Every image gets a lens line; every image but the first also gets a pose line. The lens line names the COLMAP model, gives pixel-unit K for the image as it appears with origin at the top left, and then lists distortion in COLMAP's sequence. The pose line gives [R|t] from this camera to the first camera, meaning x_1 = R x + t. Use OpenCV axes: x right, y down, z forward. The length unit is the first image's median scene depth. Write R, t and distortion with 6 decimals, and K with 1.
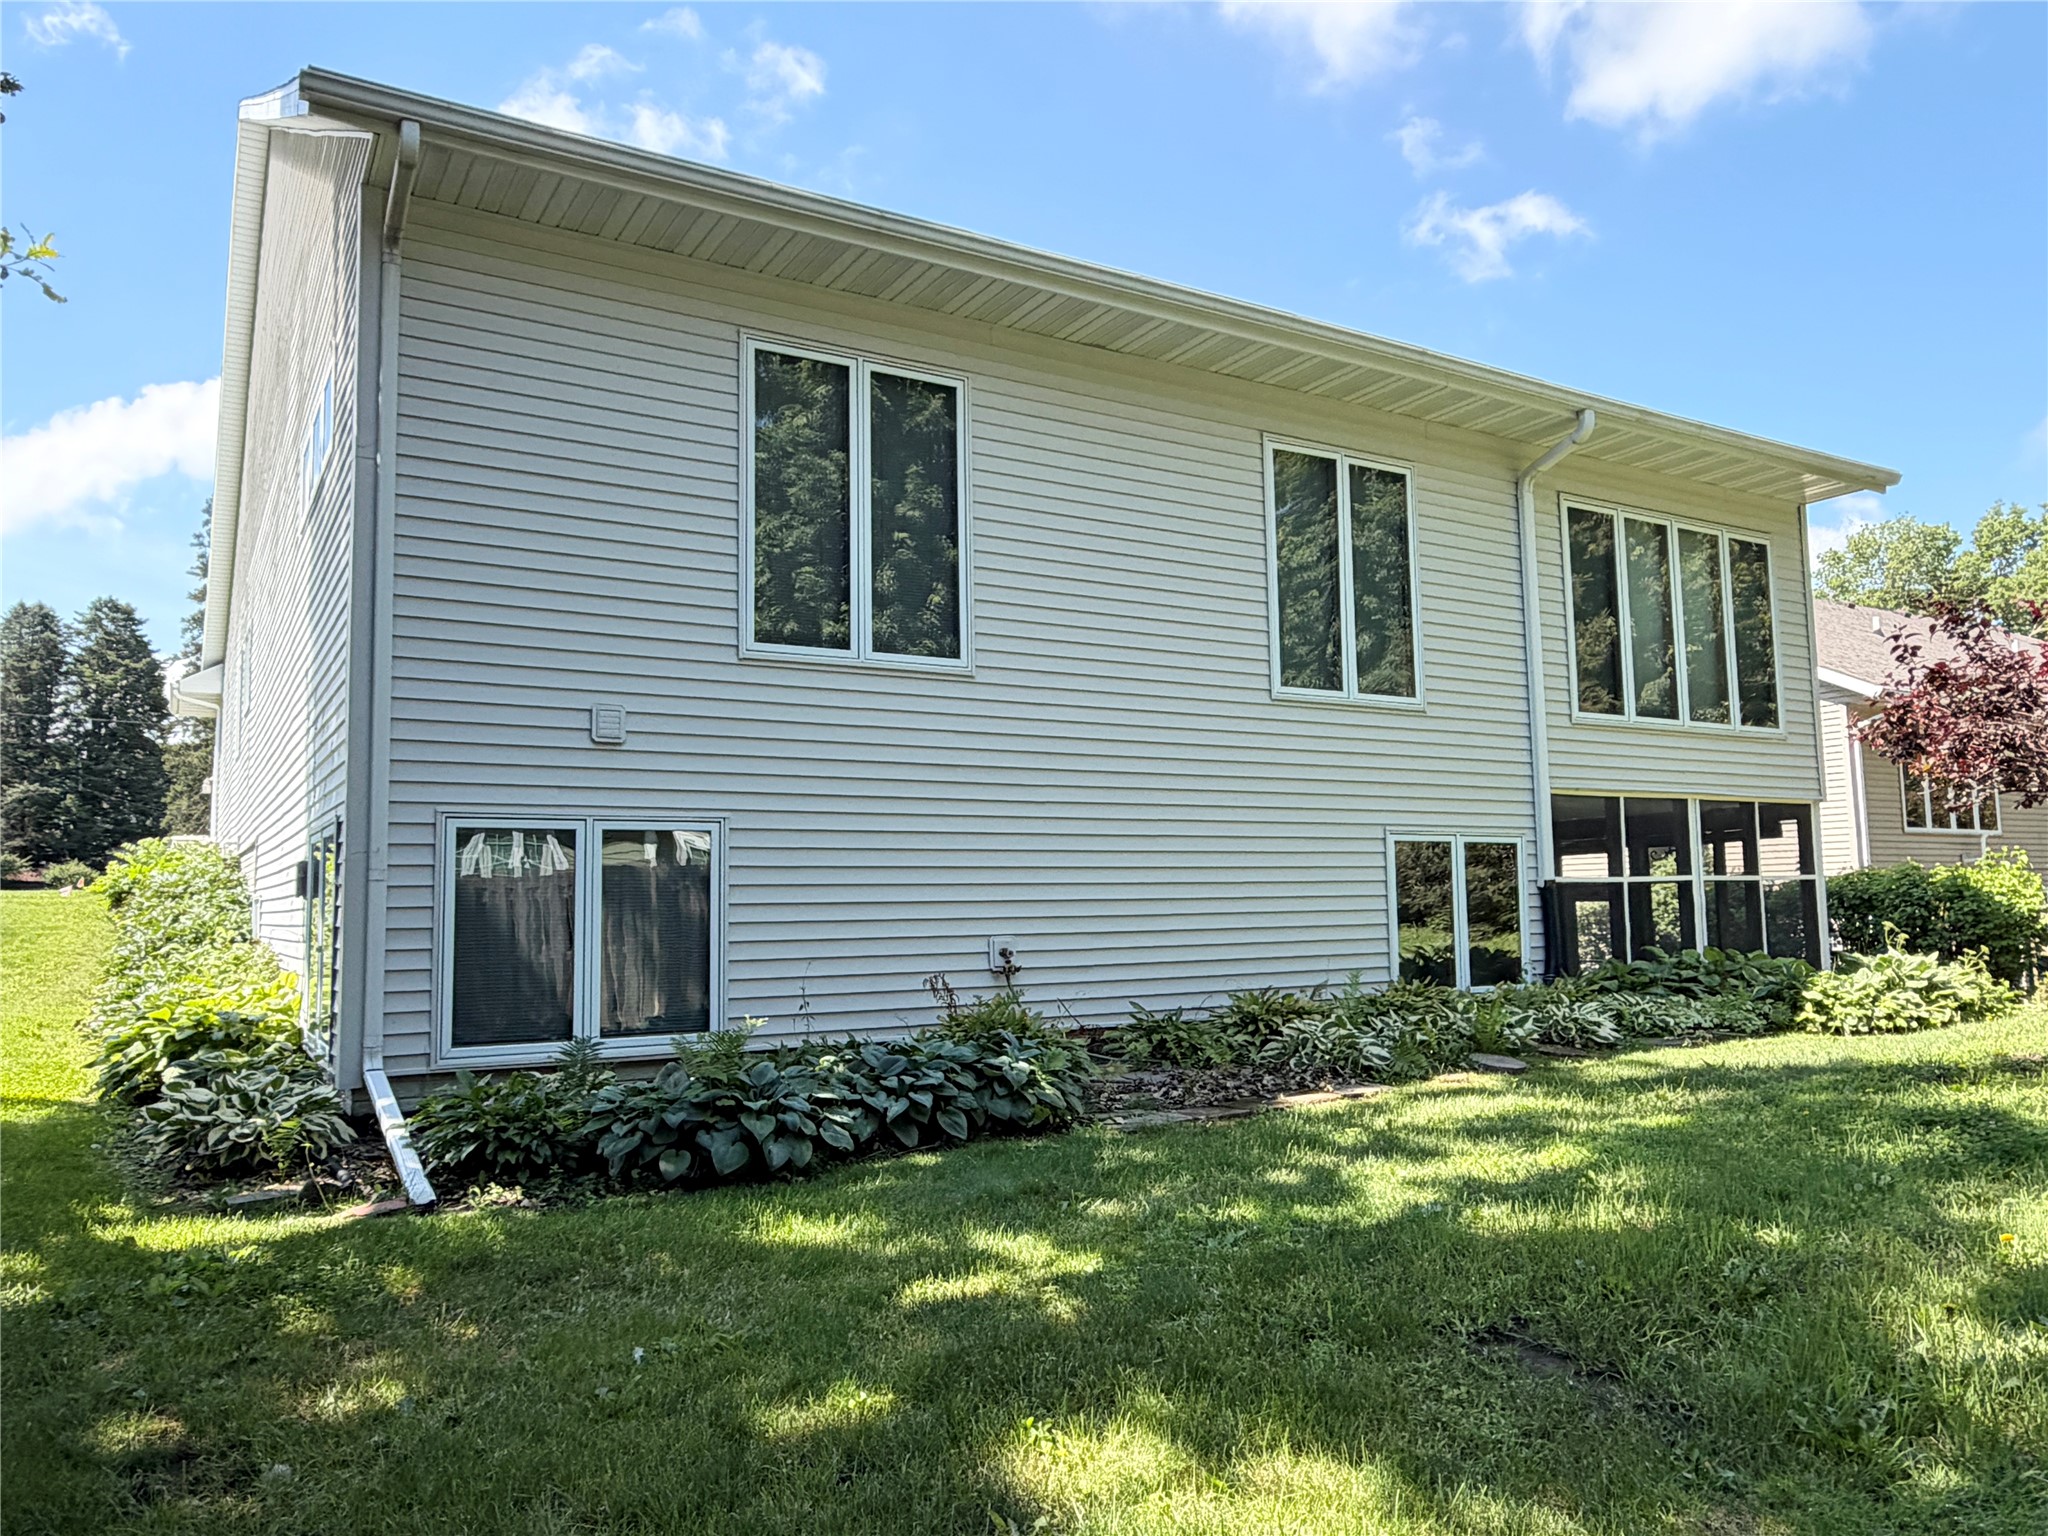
lens RADIAL K [[1425.9, 0, 1030.7], [0, 1425.9, 772.0], [0, 0, 1]] dist [0.000853, -0.000989]
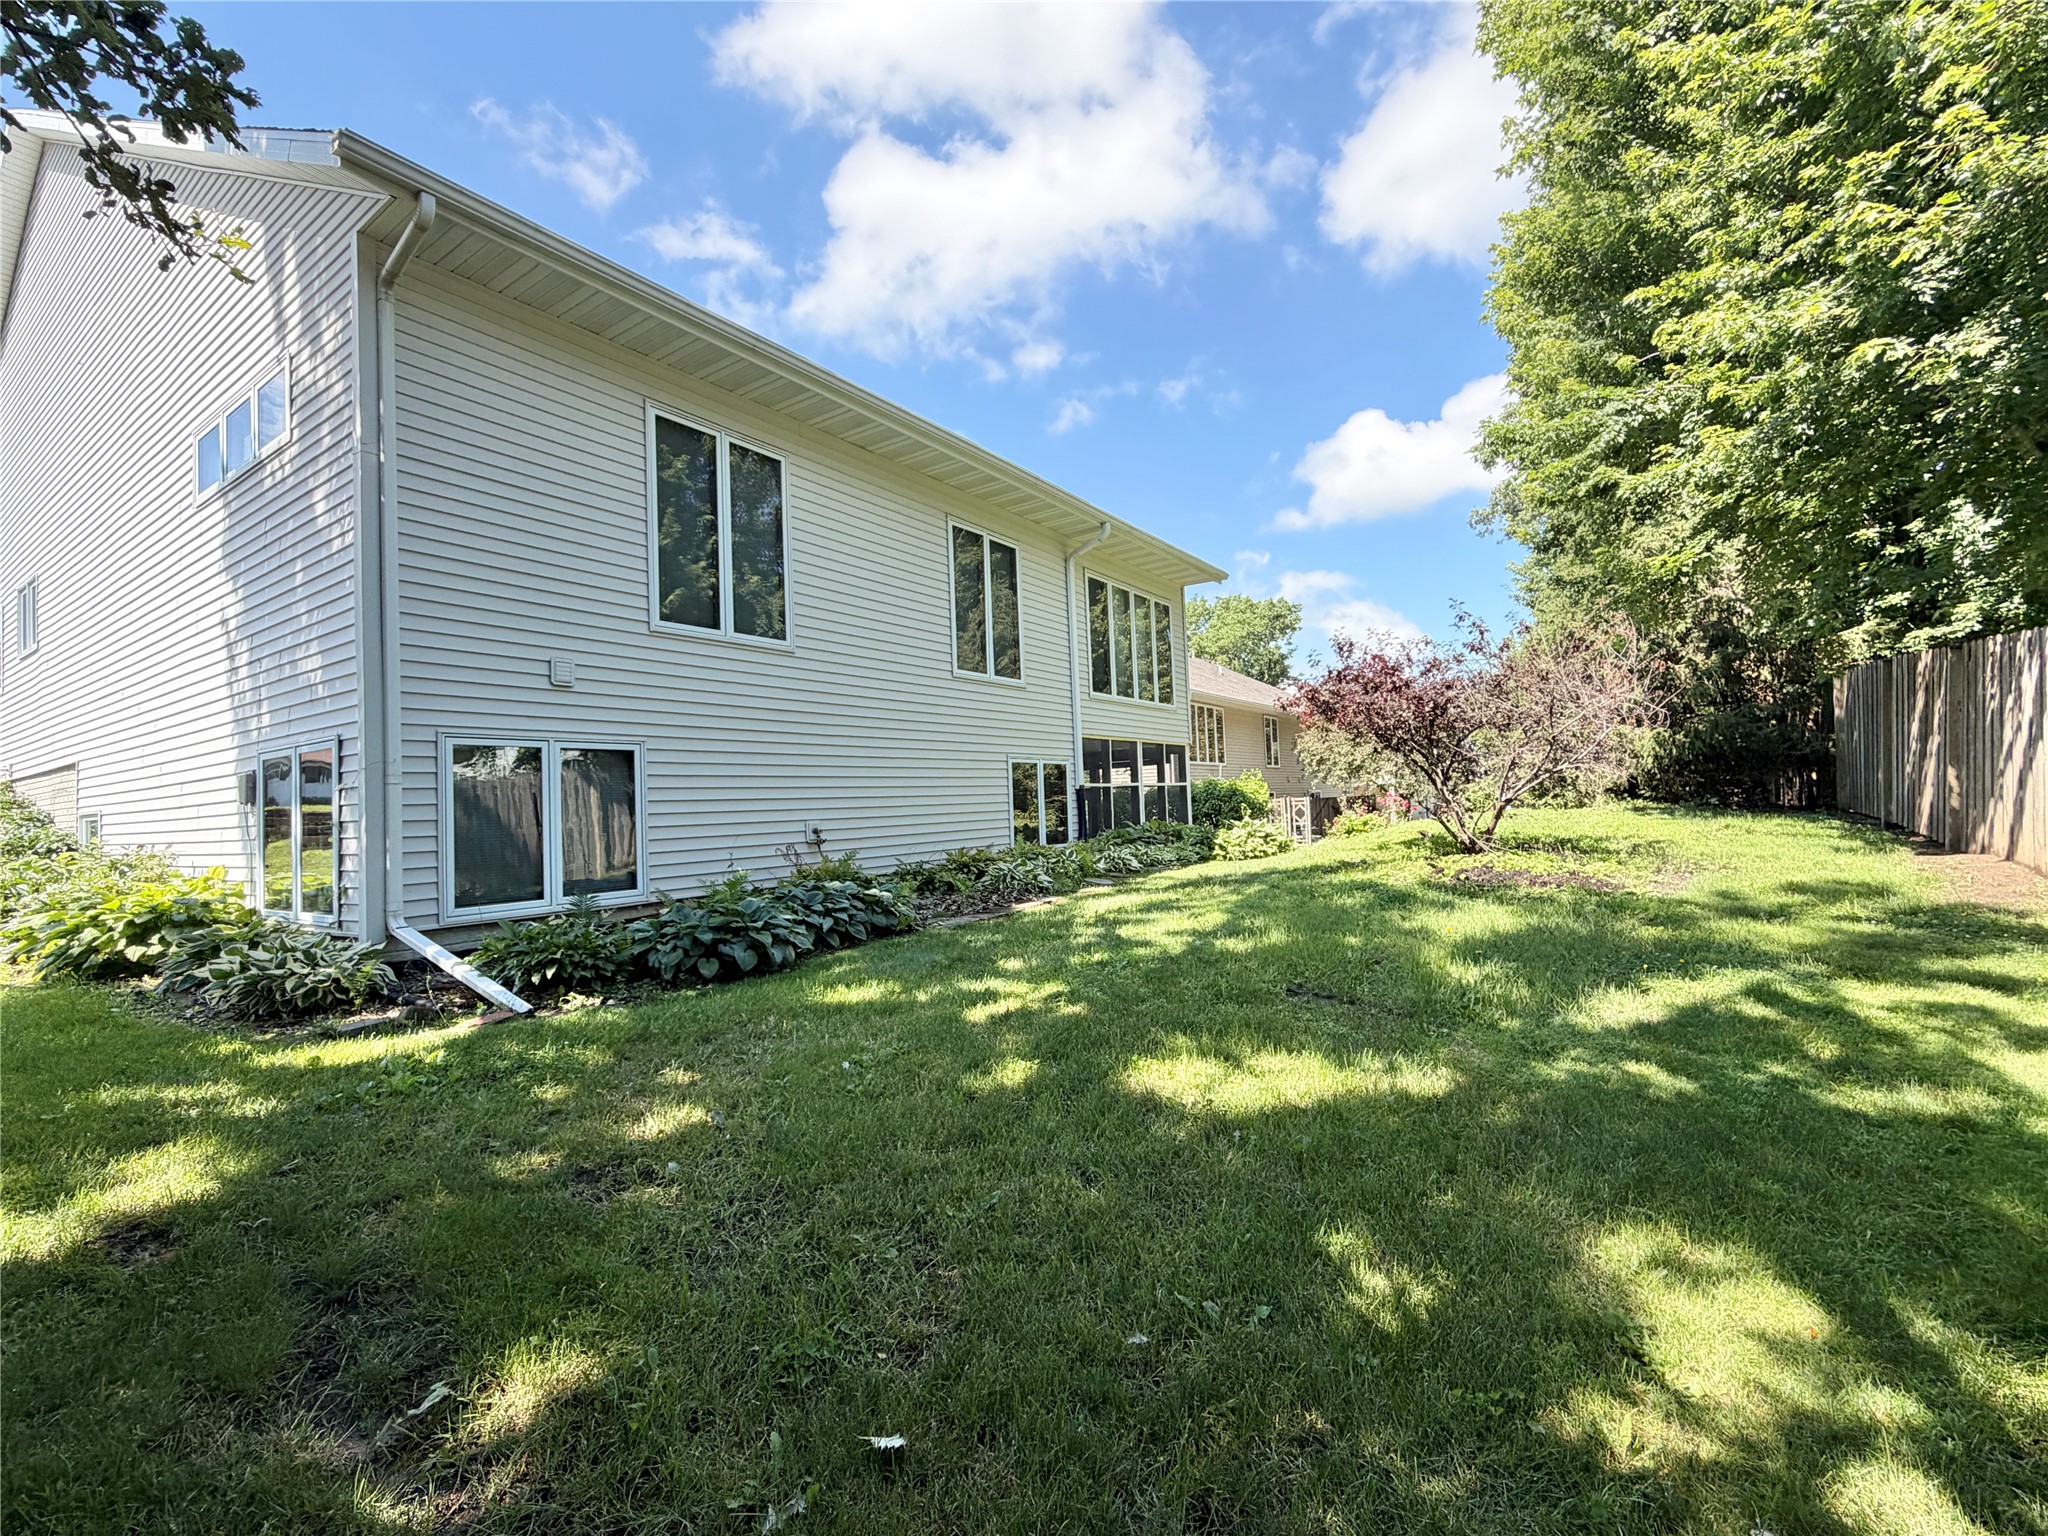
lens RADIAL K [[886.7, 0, 1025.3], [0, 886.7, 770.0], [0, 0, 1]] dist [-0.000600, -0.000031]
pose [[0.911084, -0.003420, 0.412205, -0.227011], [-0.013827, 0.999149, 0.038852, 0.020369], [-0.411988, -0.041097, 0.910262, 0.023134]]
